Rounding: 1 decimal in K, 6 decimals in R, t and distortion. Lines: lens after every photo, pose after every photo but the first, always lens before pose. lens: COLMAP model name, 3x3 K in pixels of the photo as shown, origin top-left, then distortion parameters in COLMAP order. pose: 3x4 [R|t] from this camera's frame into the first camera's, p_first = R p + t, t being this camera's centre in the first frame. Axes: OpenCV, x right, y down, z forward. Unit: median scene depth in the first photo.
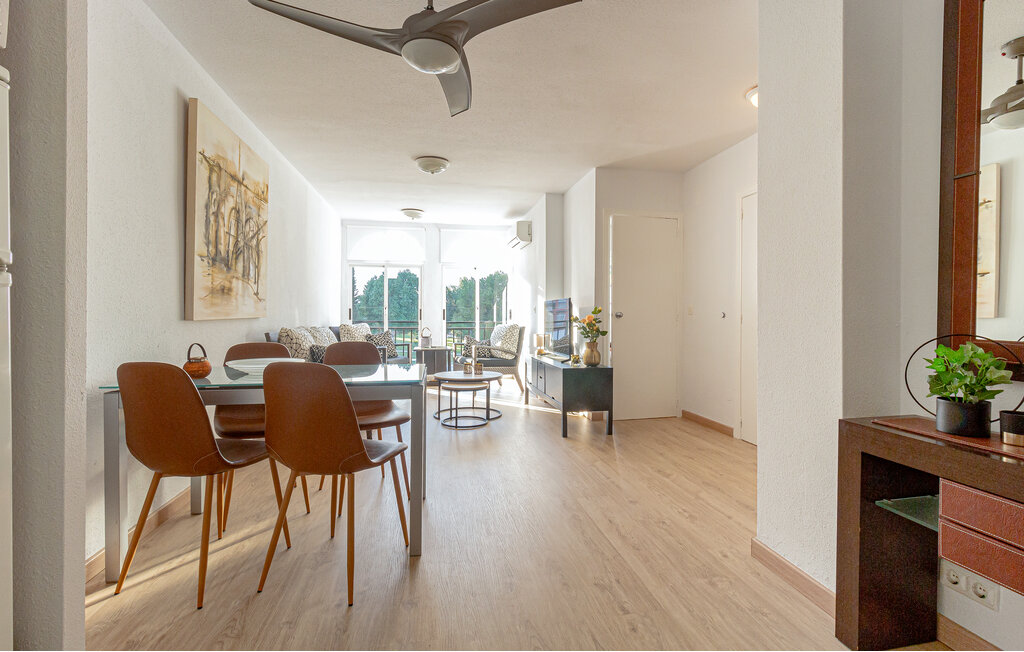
lens RADIAL K [[481.9, 0, 520.4], [0, 481.9, 315.9], [0, 0, 1]] dist [0.000949, 0.000001]
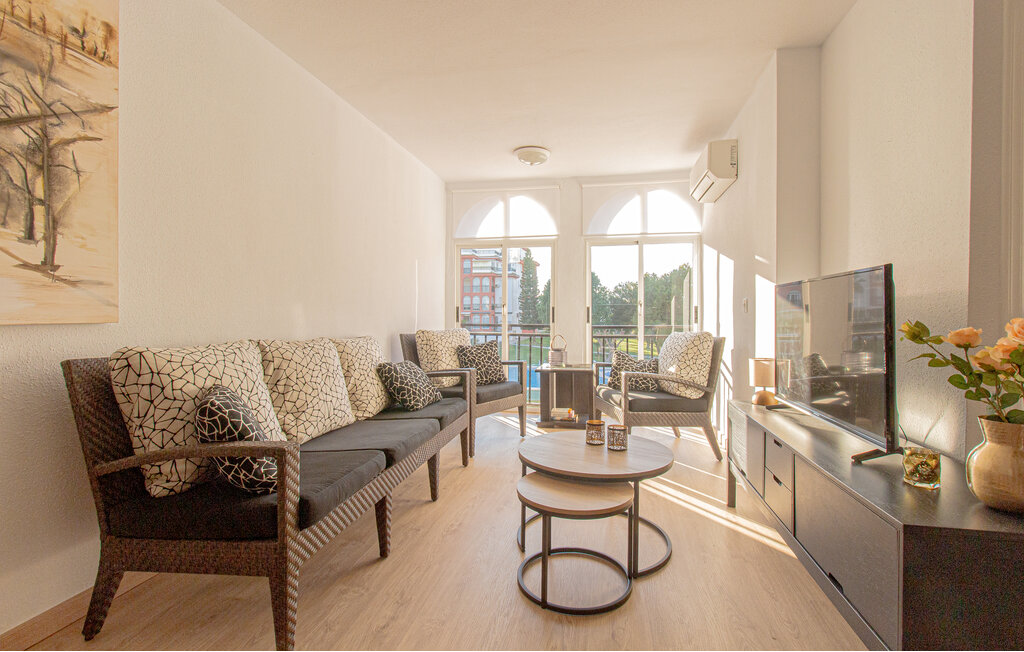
lens RADIAL K [[481.9, 0, 520.4], [0, 481.9, 315.9], [0, 0, 1]] dist [0.000949, 0.000001]
pose [[0.930868, 0.001417, -0.365354, -0.005612], [-0.001336, 0.999999, 0.000473, -0.002208], [0.365354, 0.000048, 0.930869, 0.425129]]
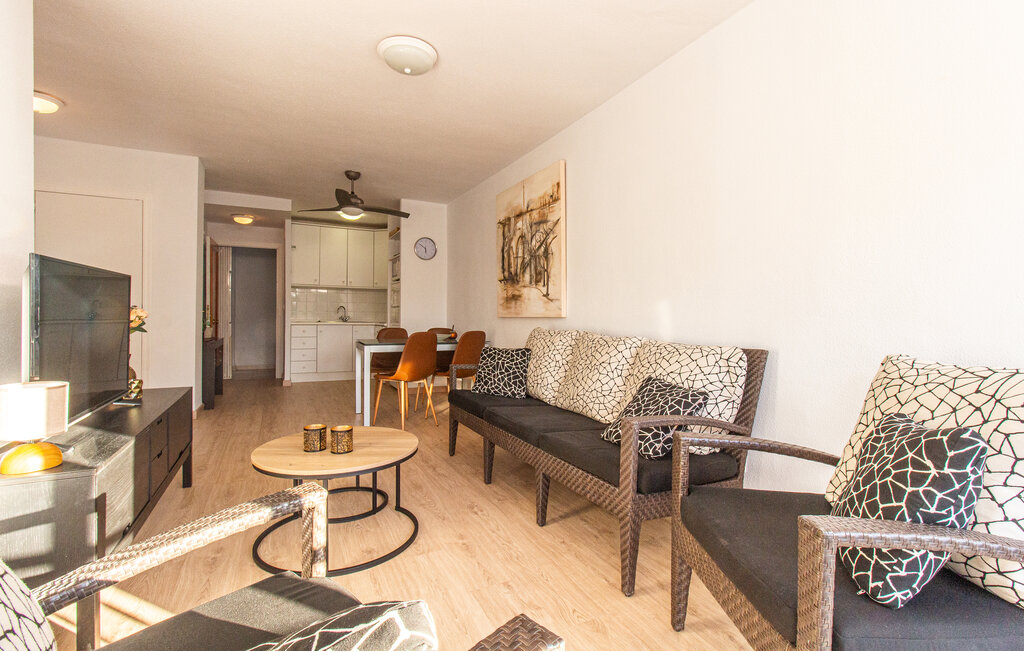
lens RADIAL K [[481.9, 0, 520.4], [0, 481.9, 315.9], [0, 0, 1]] dist [0.000949, 0.000001]
pose [[-0.963206, -0.016191, -0.268274, -0.112313], [-0.017313, 0.999848, 0.001817, -0.000044], [0.268204, 0.006394, -0.963341, 1.130114]]
